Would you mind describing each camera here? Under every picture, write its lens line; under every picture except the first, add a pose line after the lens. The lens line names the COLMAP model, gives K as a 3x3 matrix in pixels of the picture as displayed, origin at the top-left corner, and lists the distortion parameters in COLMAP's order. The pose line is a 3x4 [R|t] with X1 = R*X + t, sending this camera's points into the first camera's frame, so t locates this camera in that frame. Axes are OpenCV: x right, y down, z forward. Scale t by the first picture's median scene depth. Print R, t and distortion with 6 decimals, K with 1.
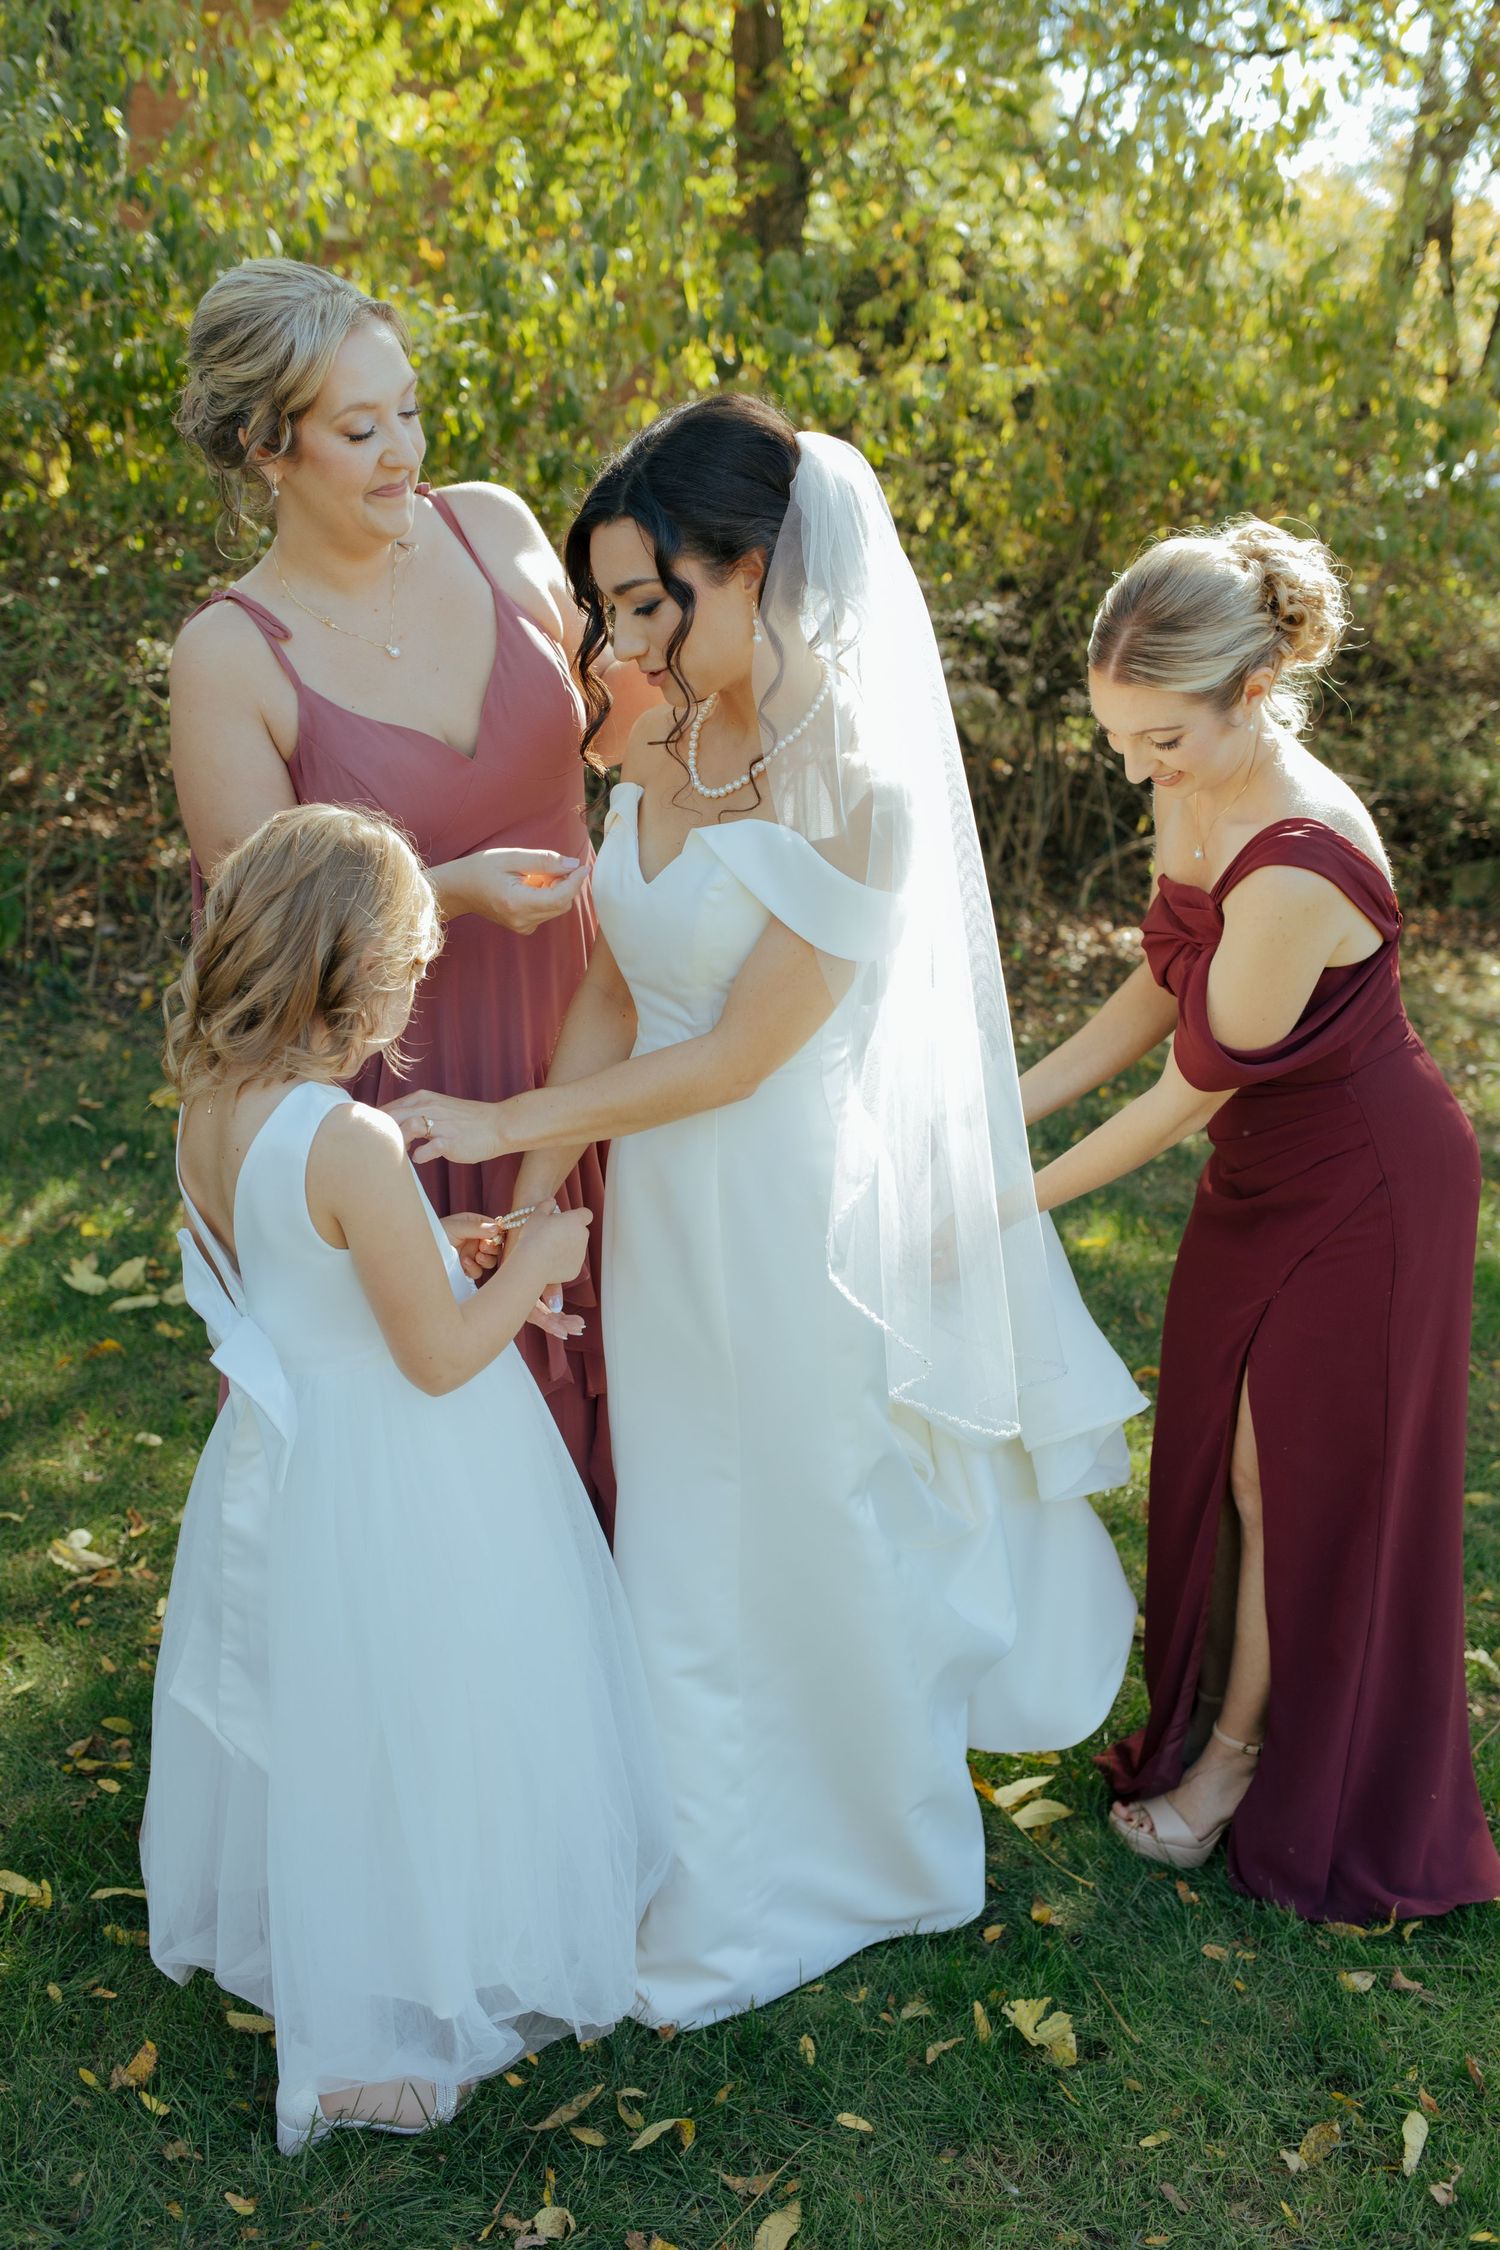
lens RADIAL K [[2204.7, 0, 749.4], [0, 2204.7, 1121.3], [0, 0, 1]] dist [0.009343, -0.027407]
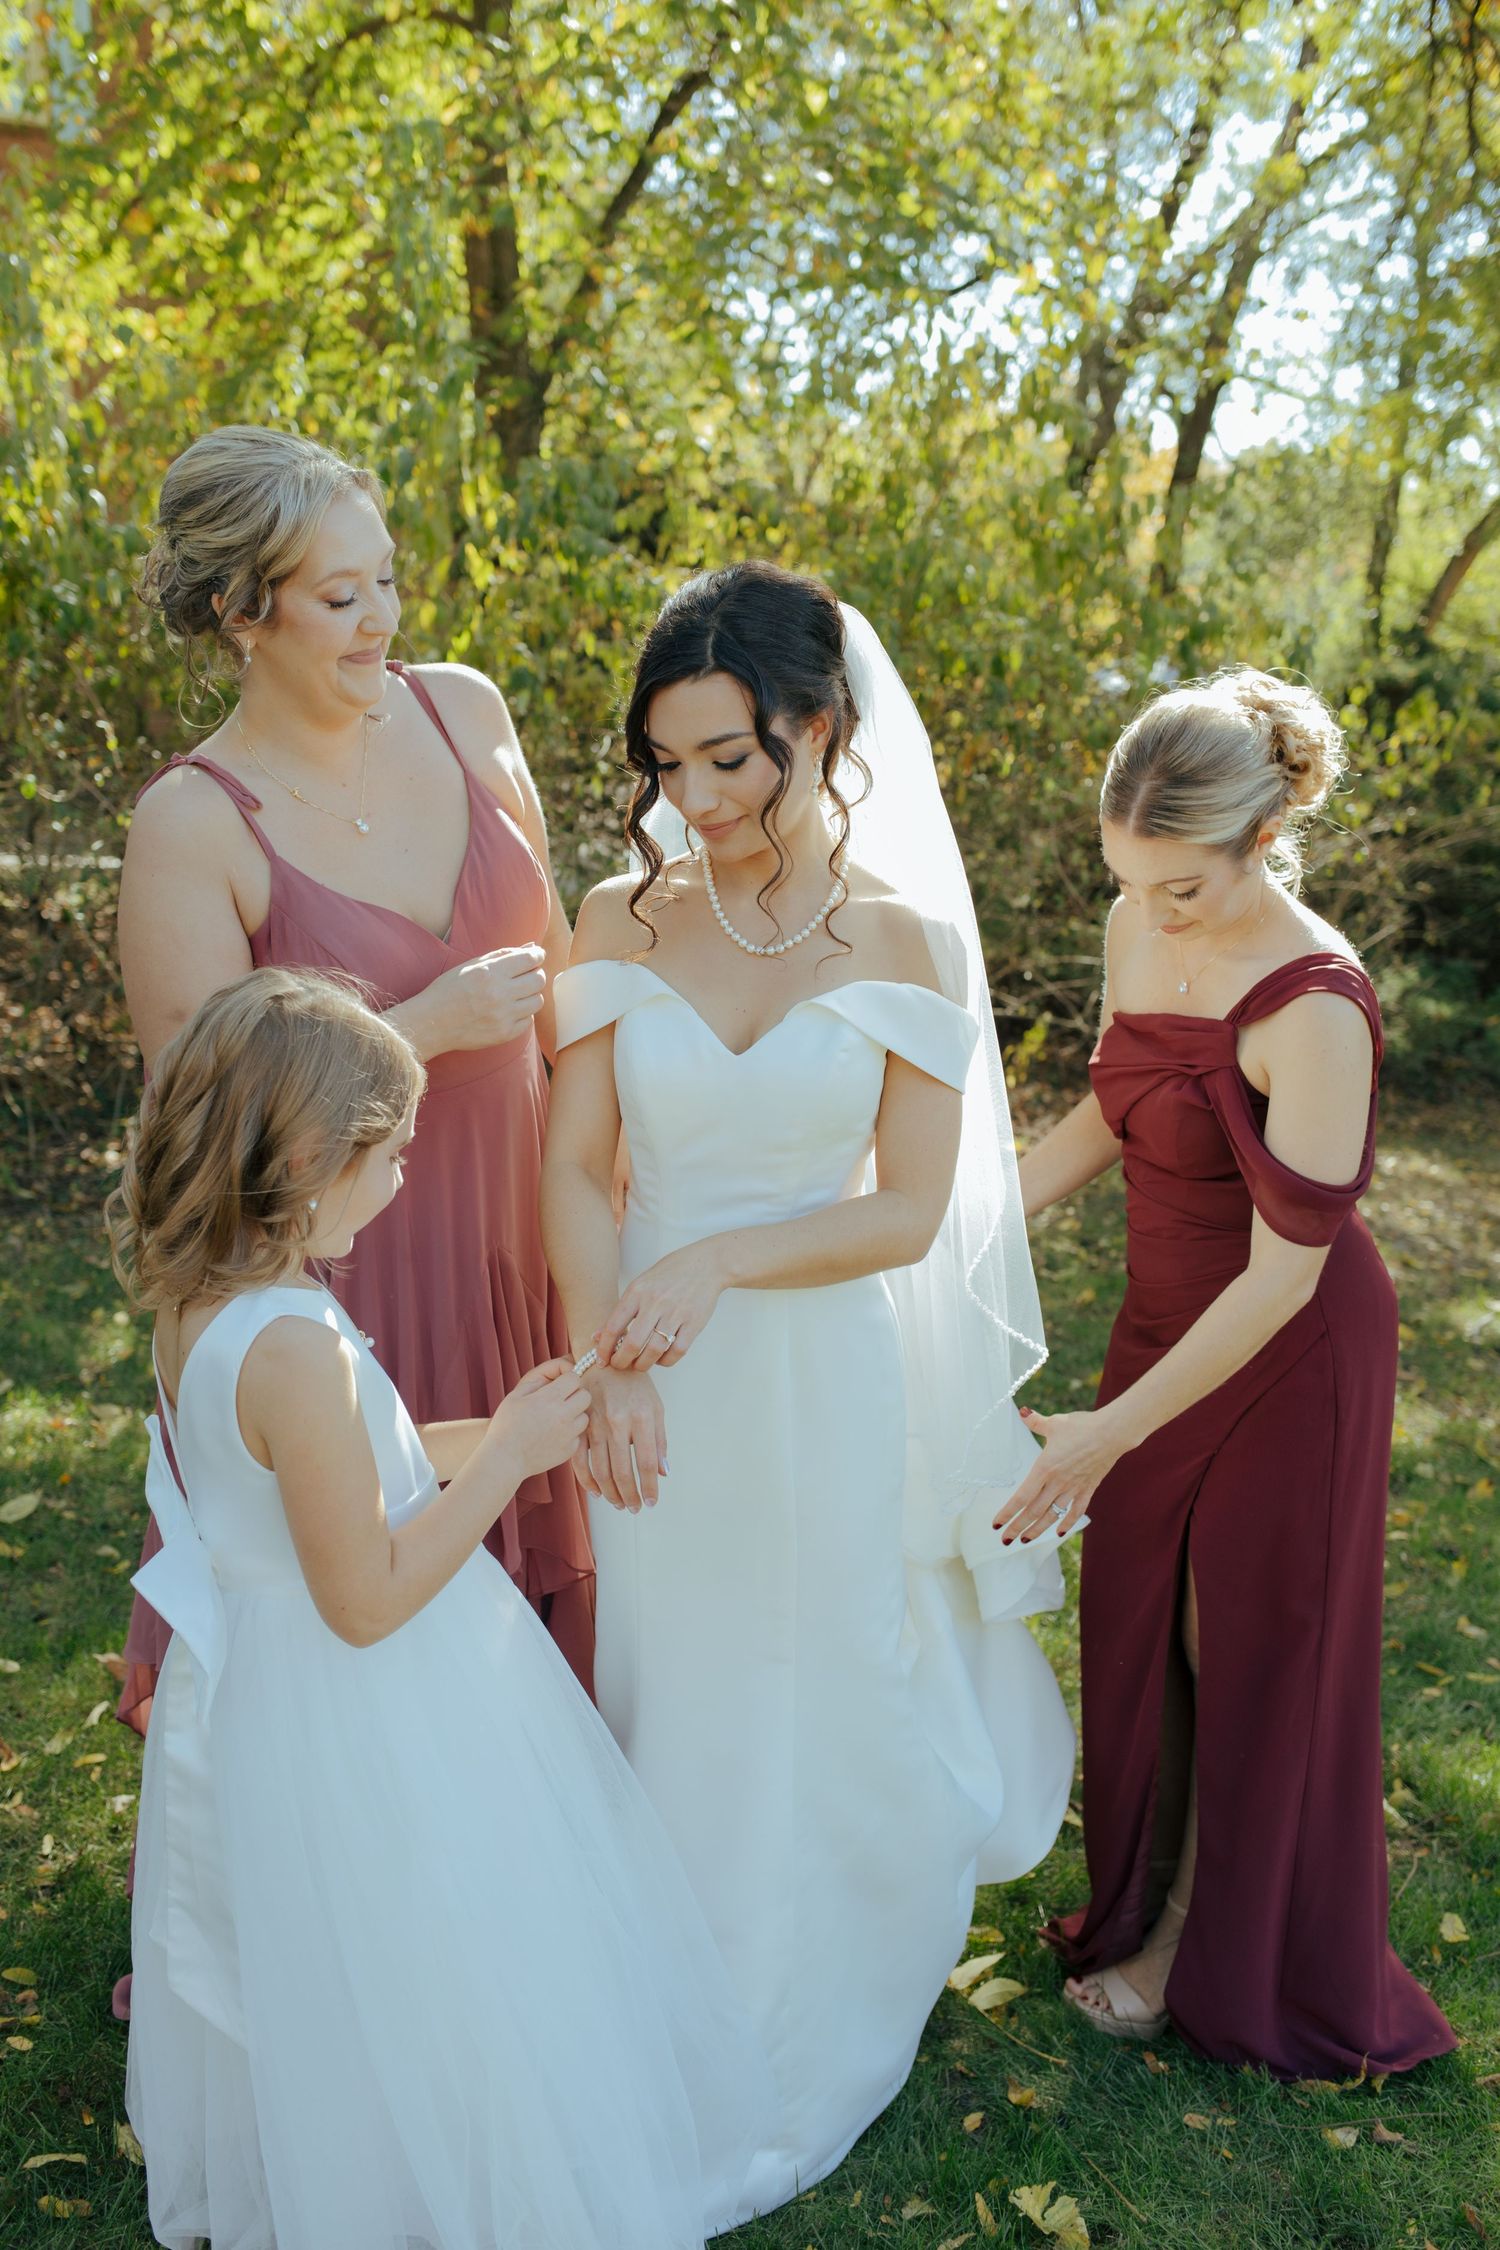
lens RADIAL K [[2204.7, 0, 749.4], [0, 2204.7, 1121.3], [0, 0, 1]] dist [0.009343, -0.027407]
pose [[0.990153, -0.027878, 0.137185, -0.111196], [0.040156, 0.995349, -0.087564, 0.011974], [-0.134106, 0.092211, 0.986667, 0.017148]]
